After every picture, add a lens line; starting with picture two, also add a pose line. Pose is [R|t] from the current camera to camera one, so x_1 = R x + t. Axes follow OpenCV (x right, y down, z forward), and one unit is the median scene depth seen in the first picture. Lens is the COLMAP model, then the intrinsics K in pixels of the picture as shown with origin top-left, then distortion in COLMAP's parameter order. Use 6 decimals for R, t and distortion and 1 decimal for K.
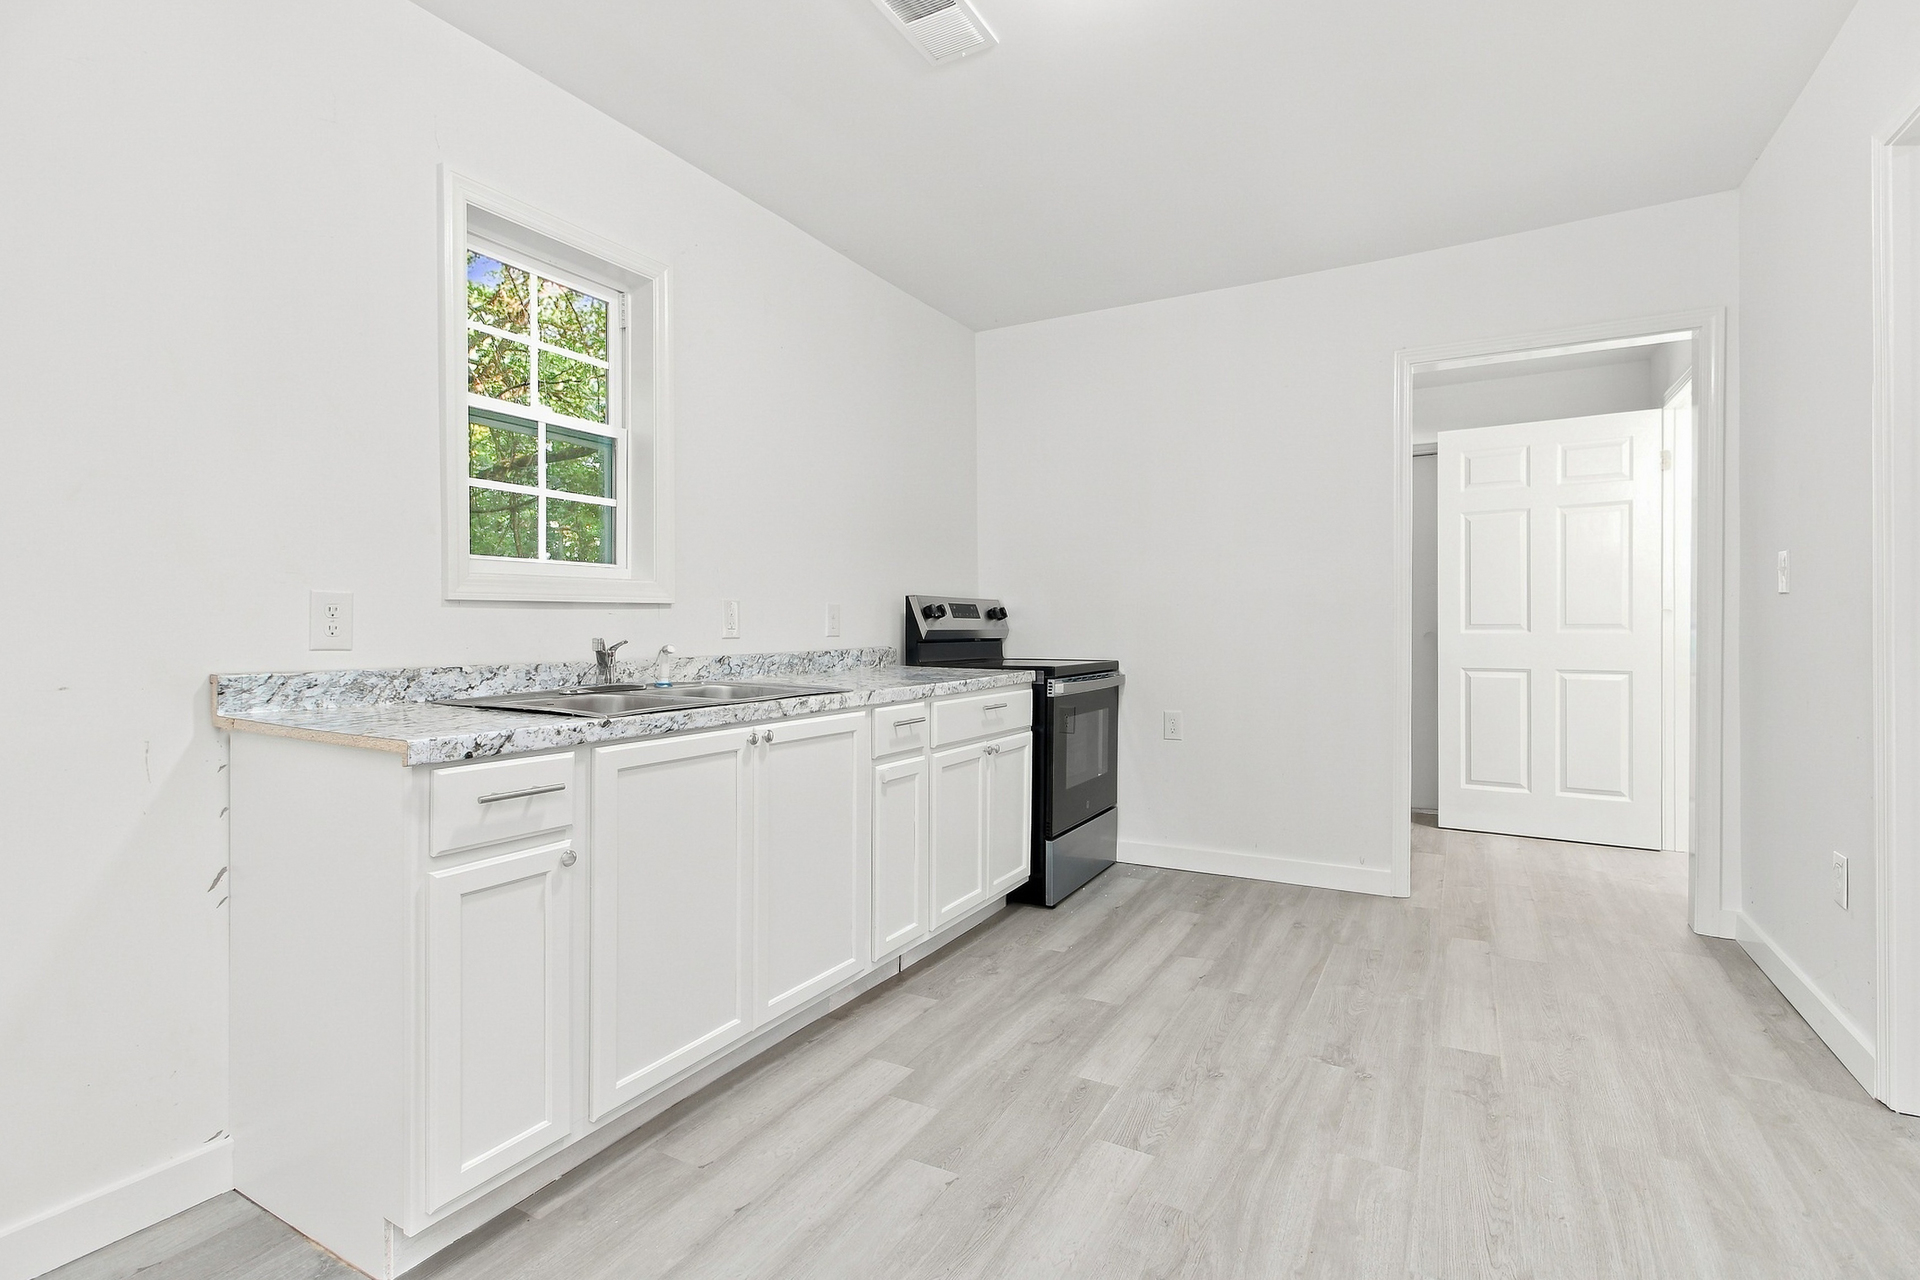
lens RADIAL K [[904.6, 0, 960.6], [0, 904.6, 633.1], [0, 0, 1]] dist [0.001075, 0.000074]
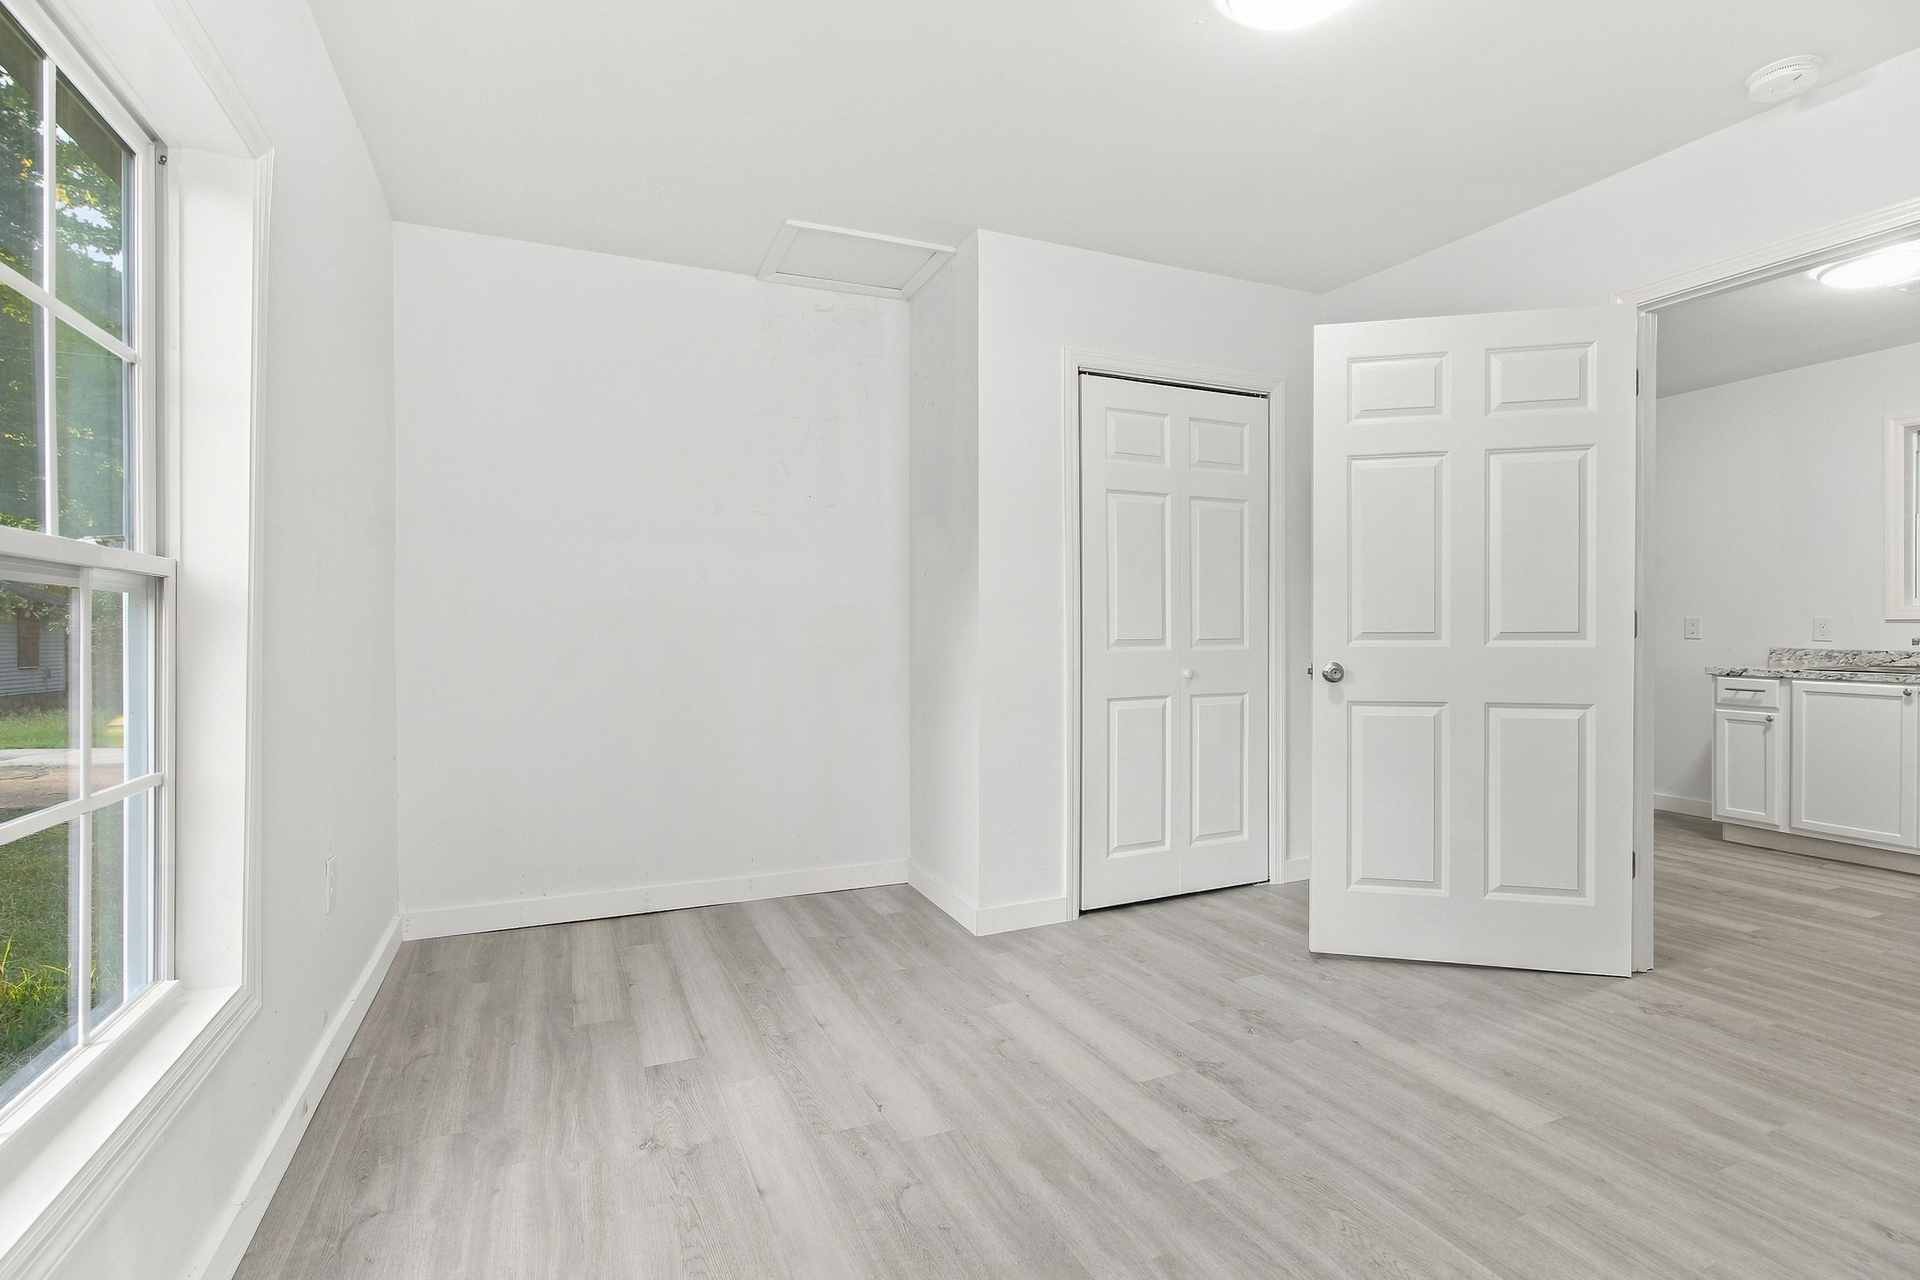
lens RADIAL K [[904.6, 0, 959.1], [0, 904.6, 631.8], [0, 0, 1]] dist [0.001075, 0.000074]
pose [[-0.601745, 0.011325, -0.798608, 2.782765], [0.000565, 0.999905, 0.013754, -0.043755], [0.798688, 0.007825, -0.601695, 0.593065]]
